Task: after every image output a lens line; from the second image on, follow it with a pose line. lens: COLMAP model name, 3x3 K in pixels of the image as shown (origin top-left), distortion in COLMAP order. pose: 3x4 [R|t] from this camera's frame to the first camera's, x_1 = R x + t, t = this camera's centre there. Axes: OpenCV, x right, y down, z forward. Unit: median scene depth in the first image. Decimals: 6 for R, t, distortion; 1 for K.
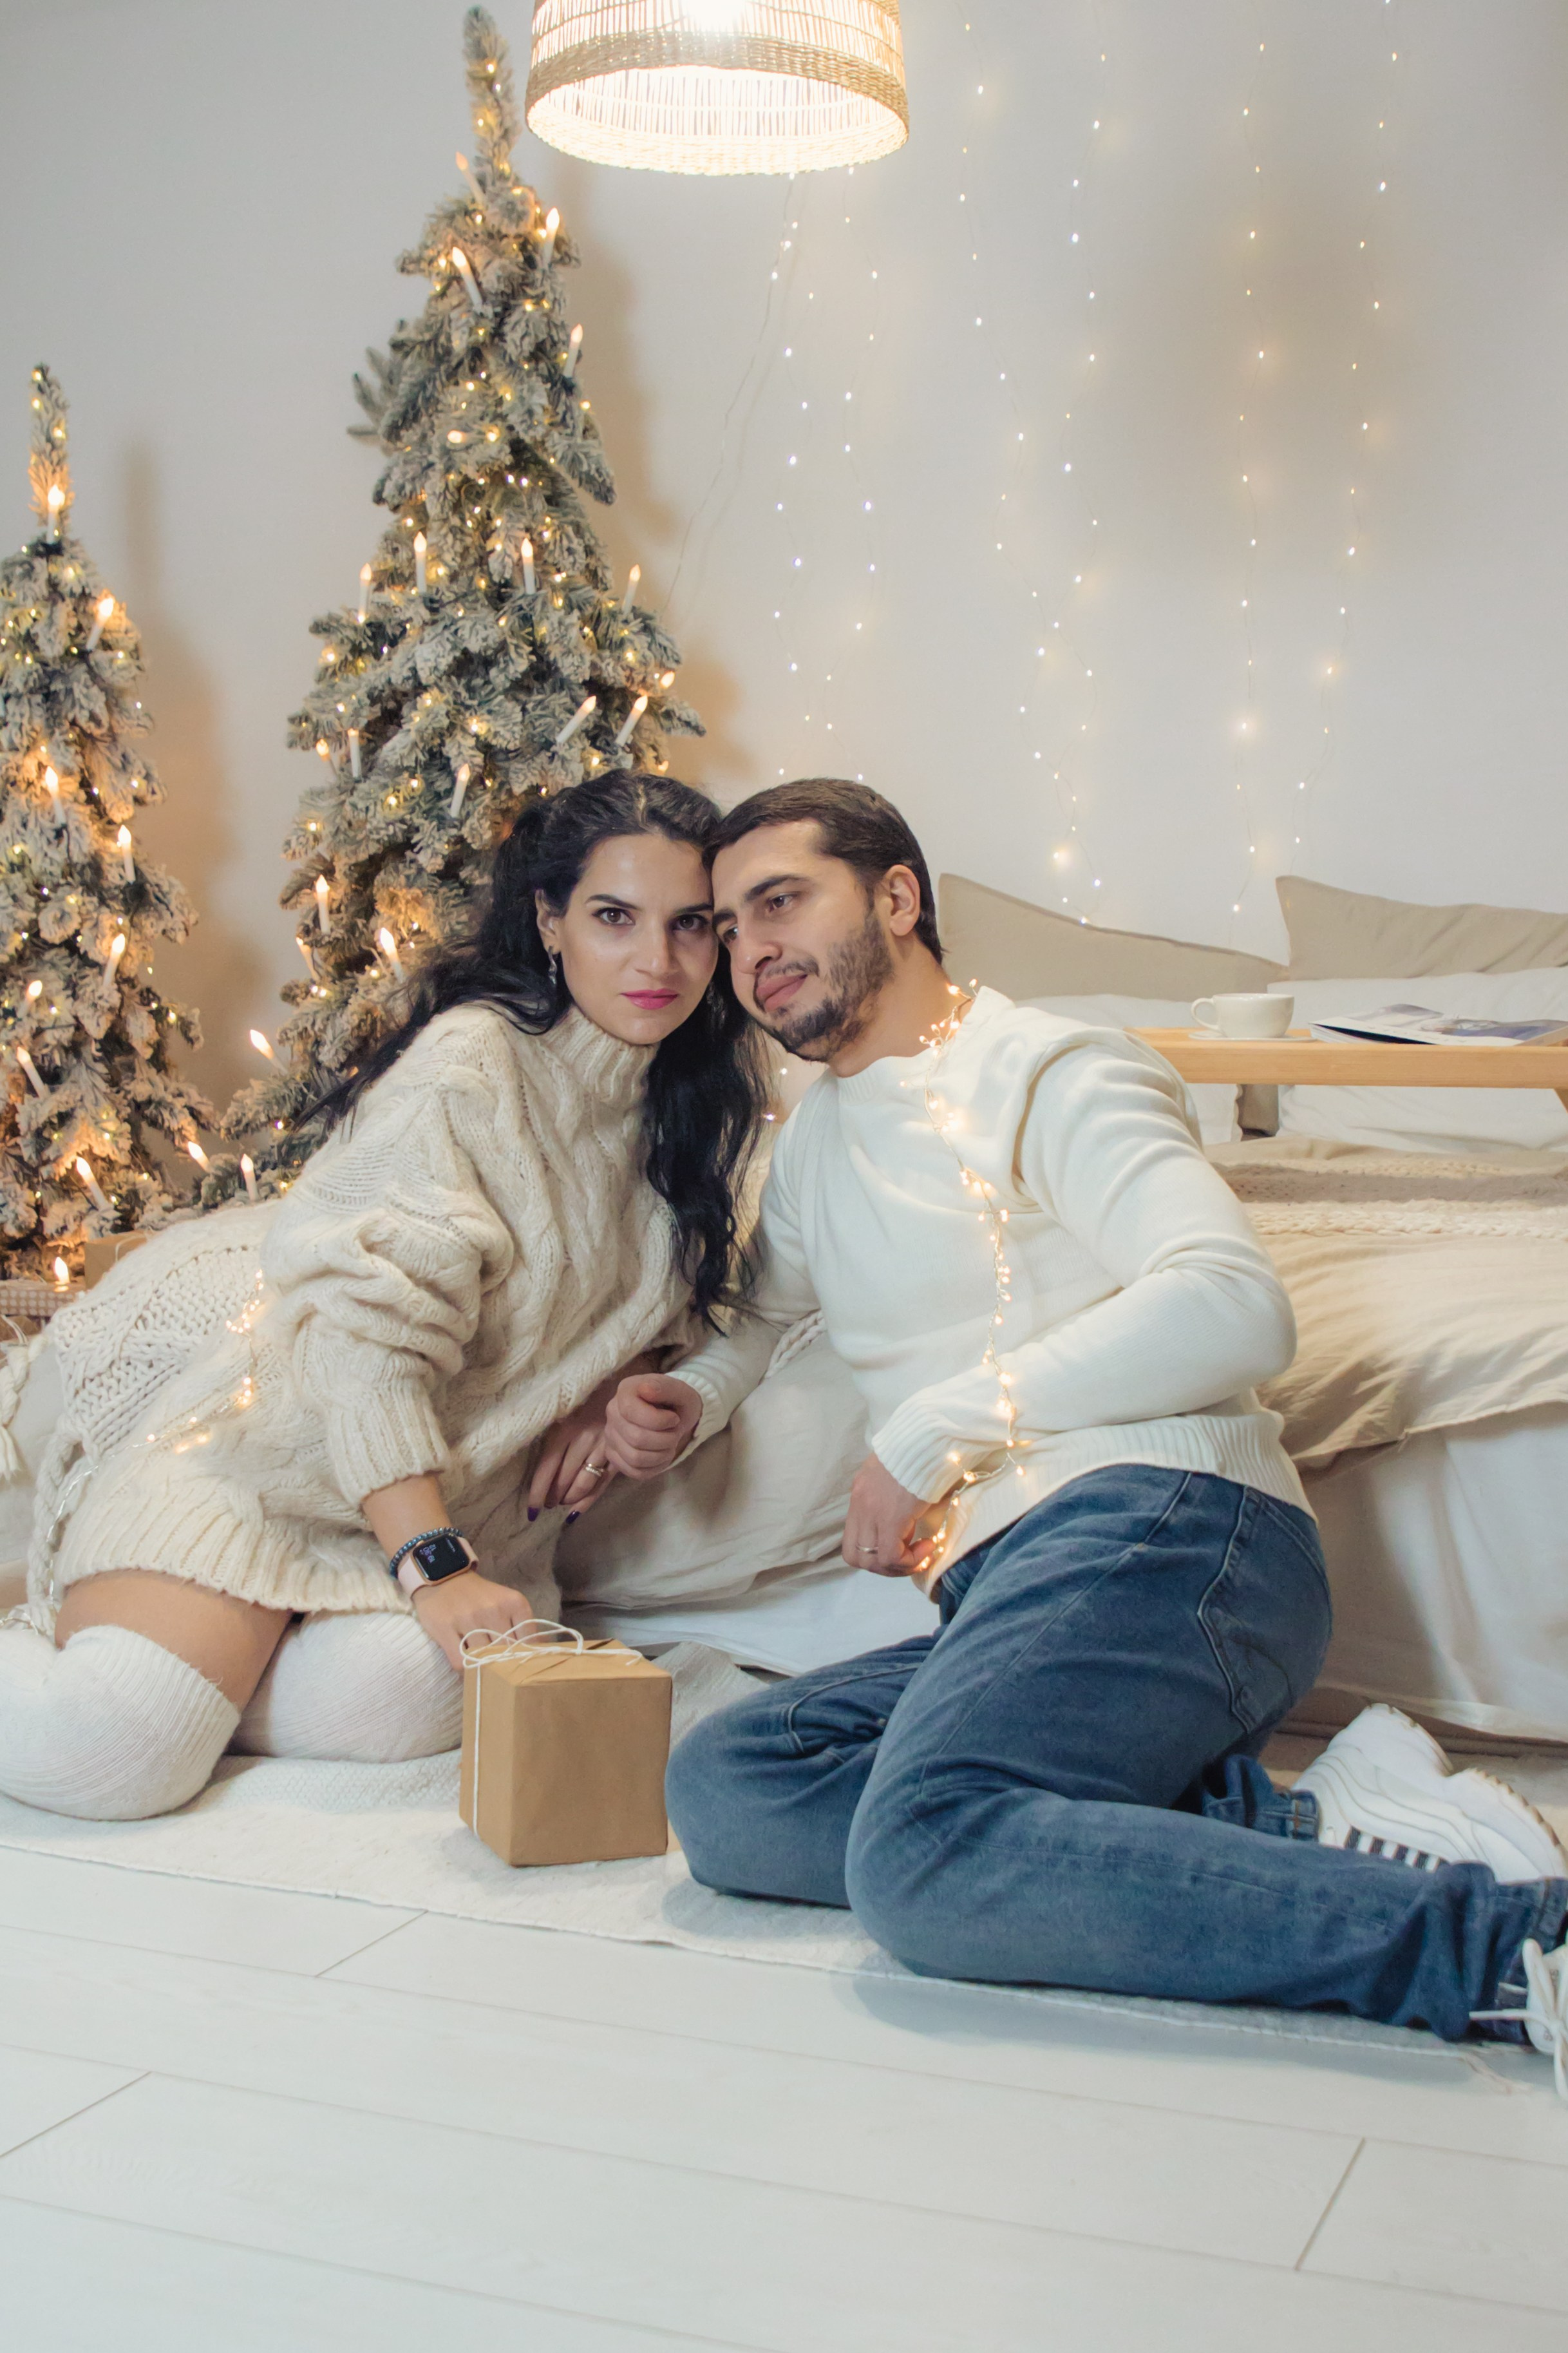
lens RADIAL K [[3032.4, 0, 785.3], [0, 3032.4, 1199.5], [0, 0, 1]] dist [-0.028997, 0.000000]
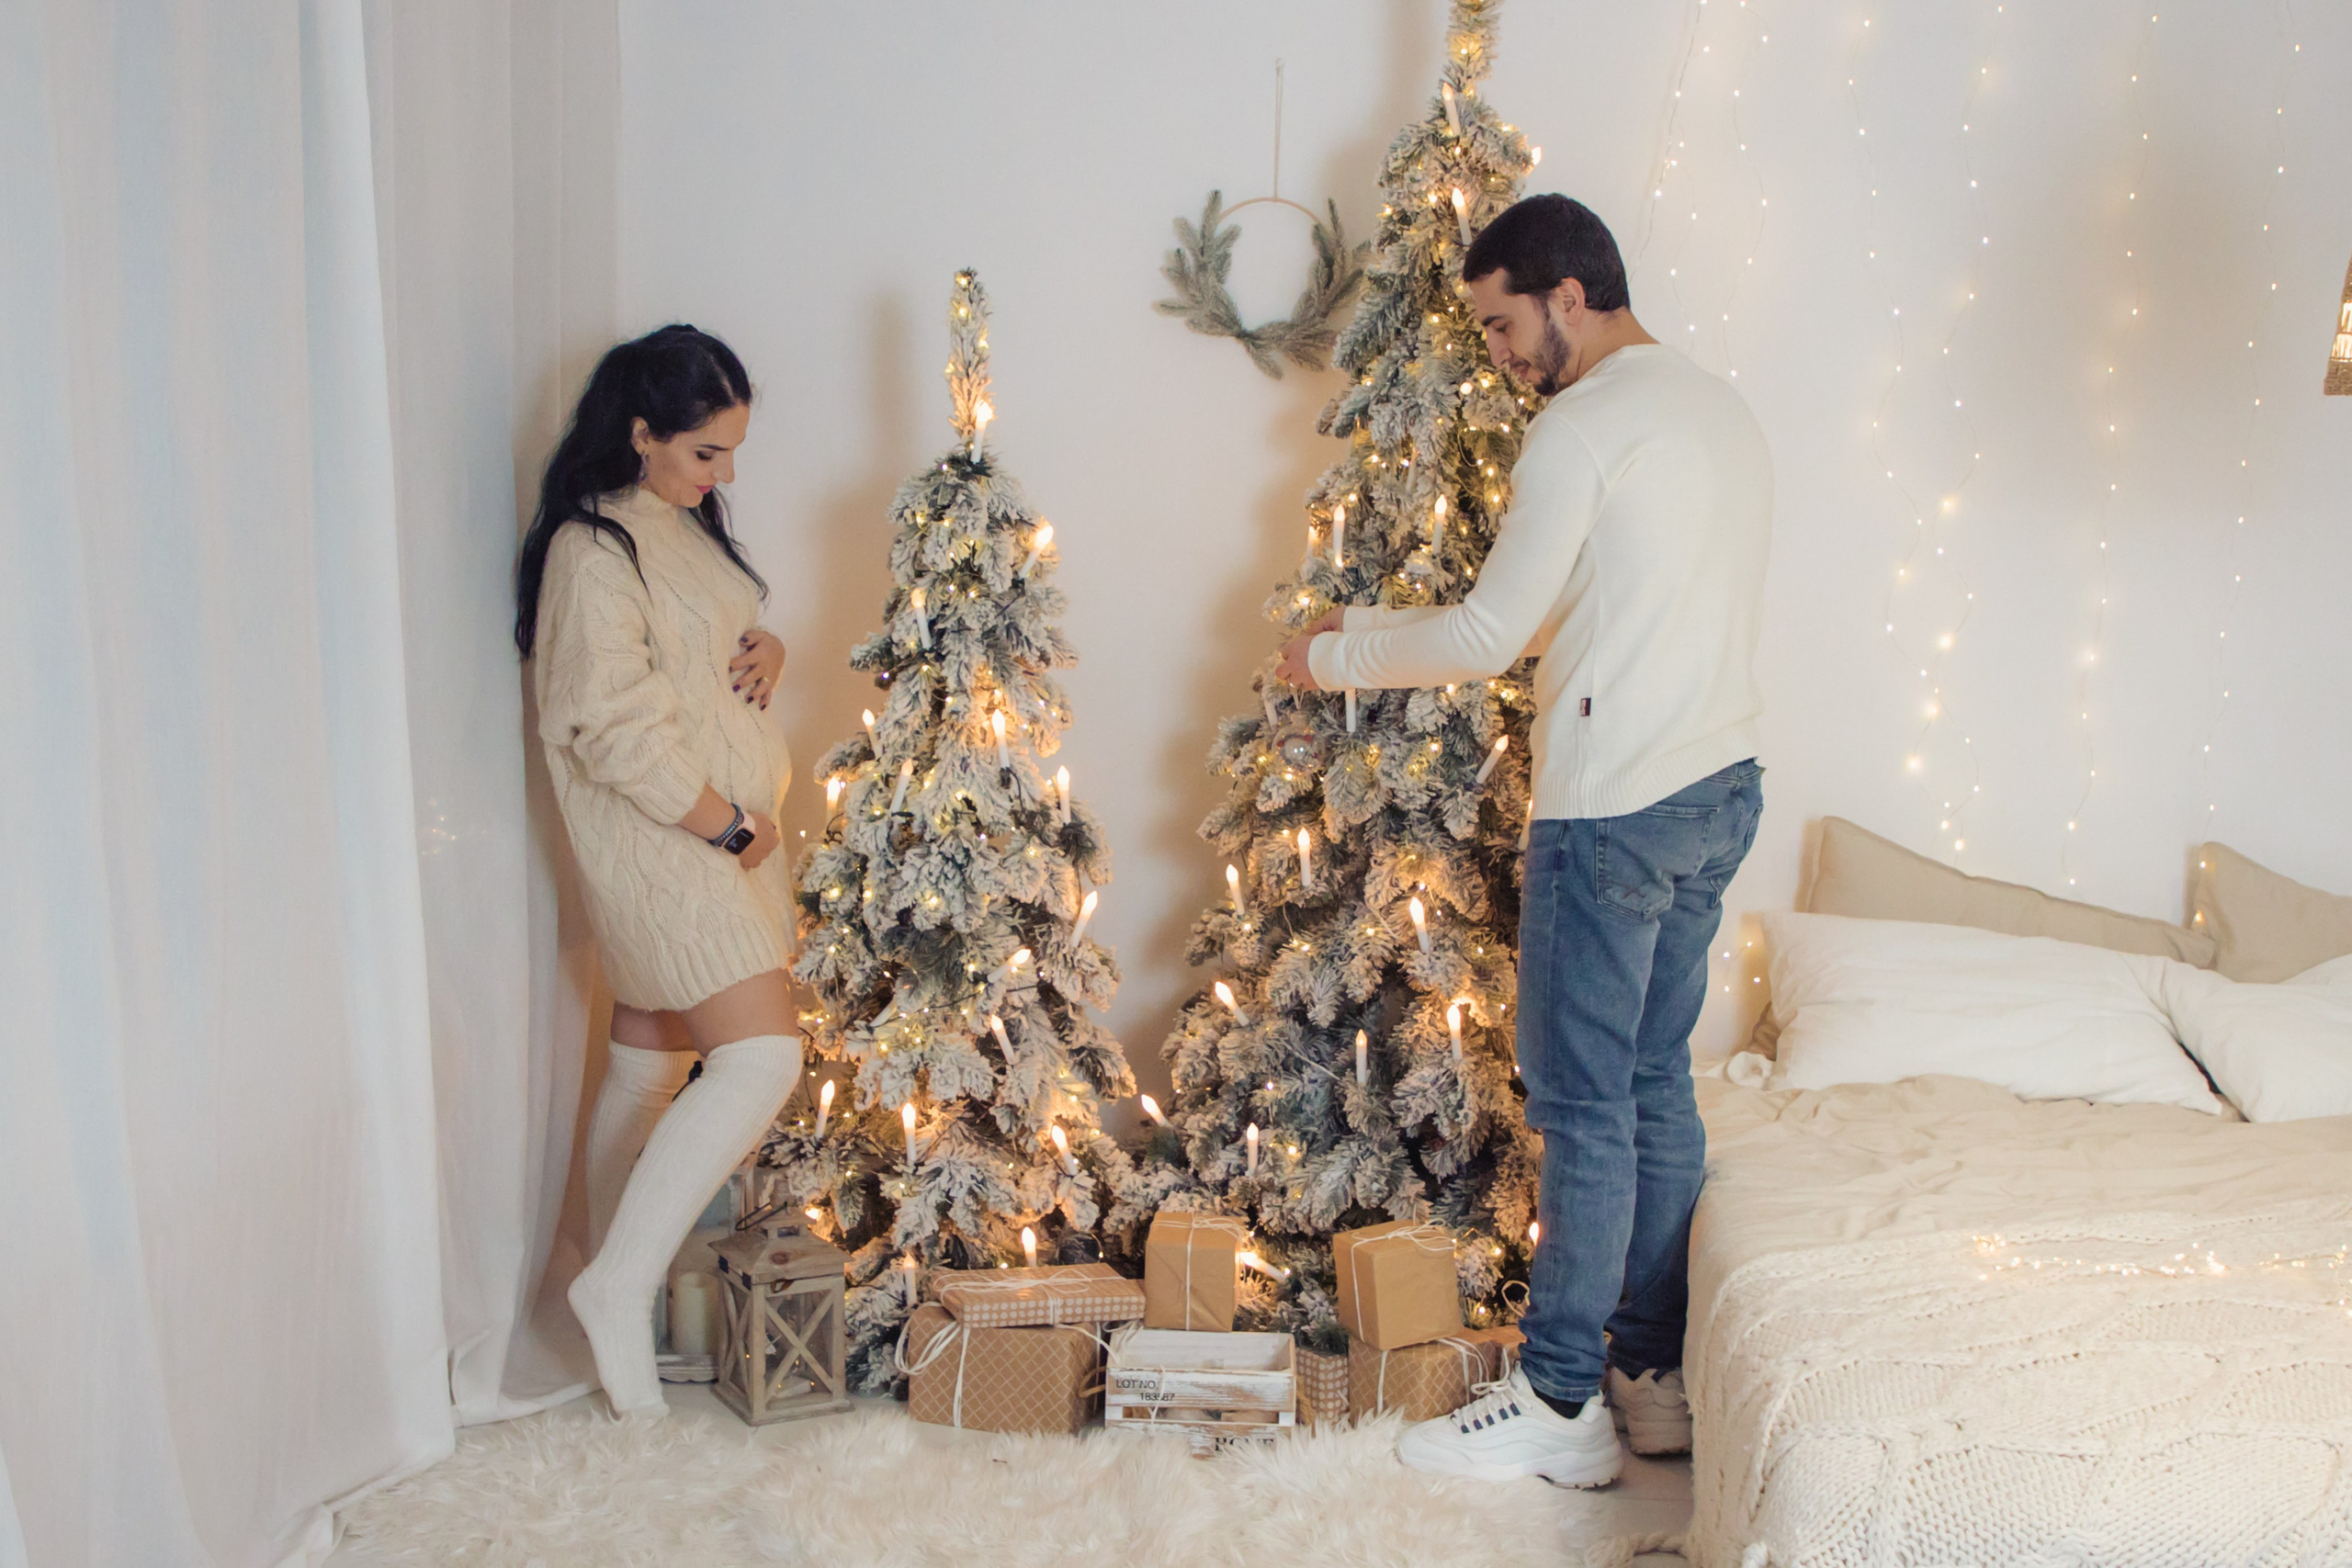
lens RADIAL K [[3031.3, 0, 1149.5], [0, 3031.3, 822.1], [0, 0, 1]] dist [-0.028997, 0.000000]
pose [[0.954786, -0.030112, 0.295764, -0.504629], [0.005908, 0.996583, 0.082390, -0.195617], [-0.297234, -0.076918, 0.951701, 0.091535]]
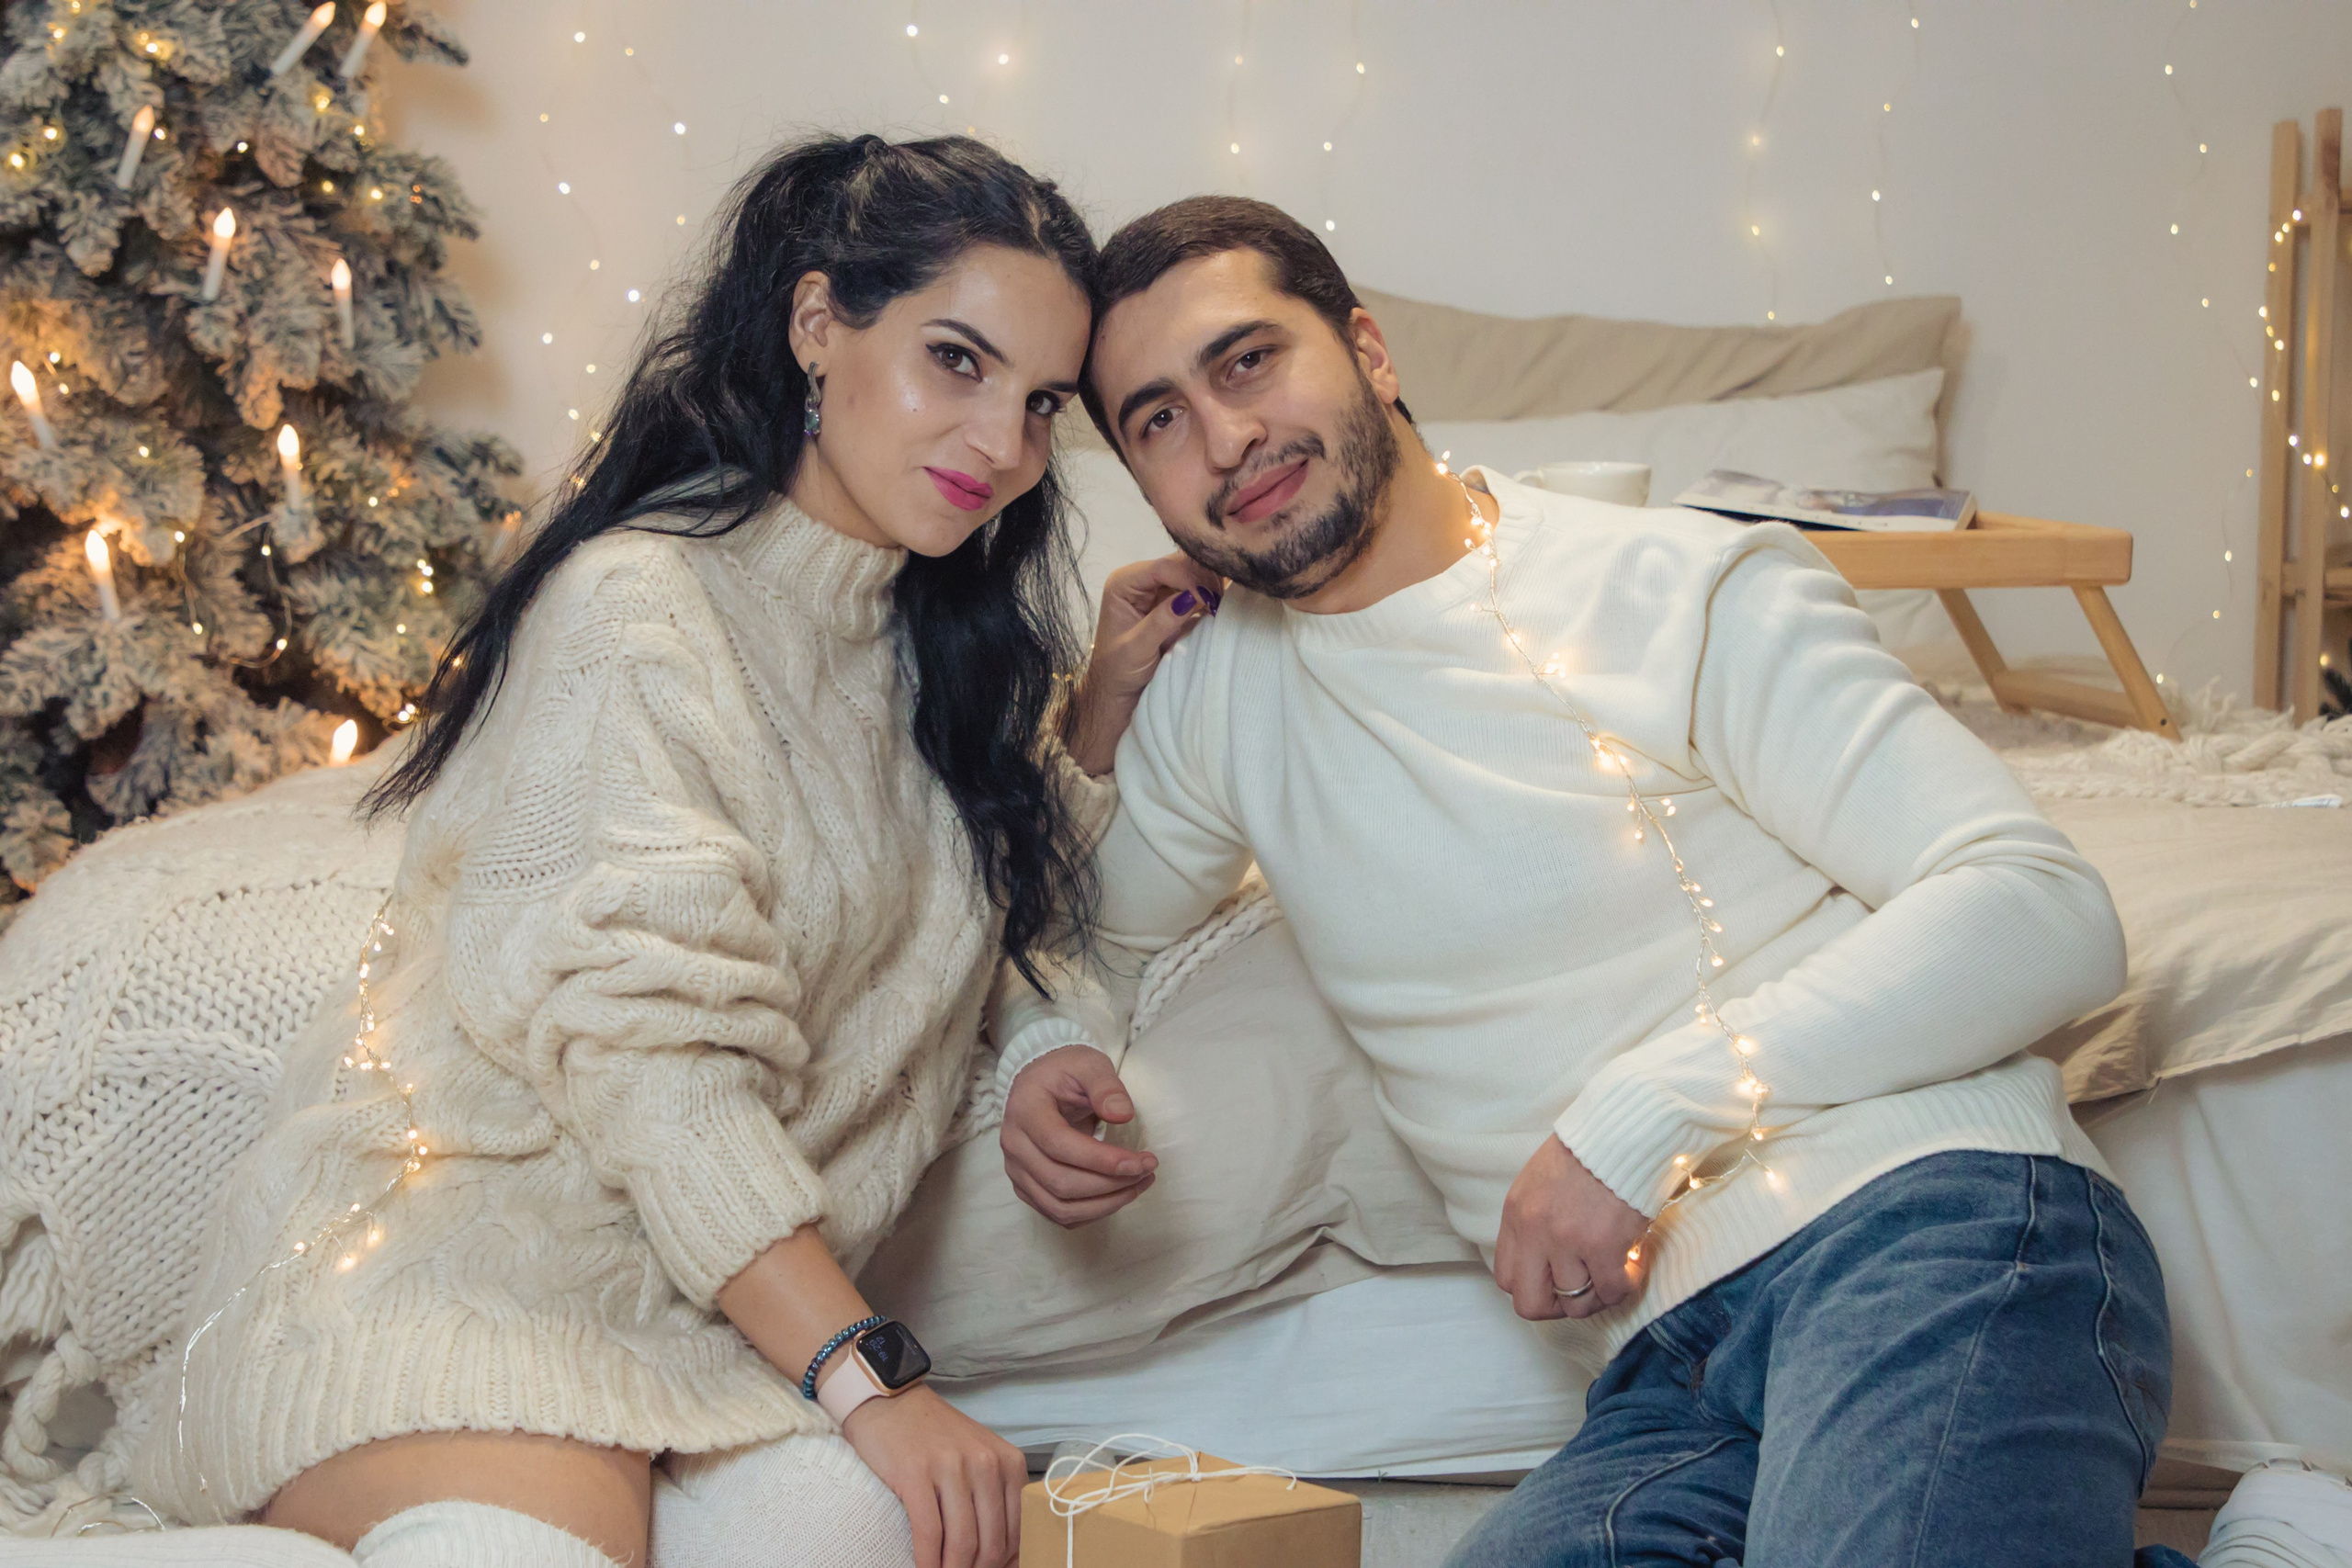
lens RADIAL K [[4418.5, 0, 1165.0], [0, 4418.5, 807.9], [0, 0, 1]] dist [0.135446, 0.000000]
pose [[0.950340, -0.041529, 0.308431, -0.196663], [0.033883, 0.998972, 0.030106, -0.016065], [-0.309365, -0.018161, 0.950770, 0.030759]]
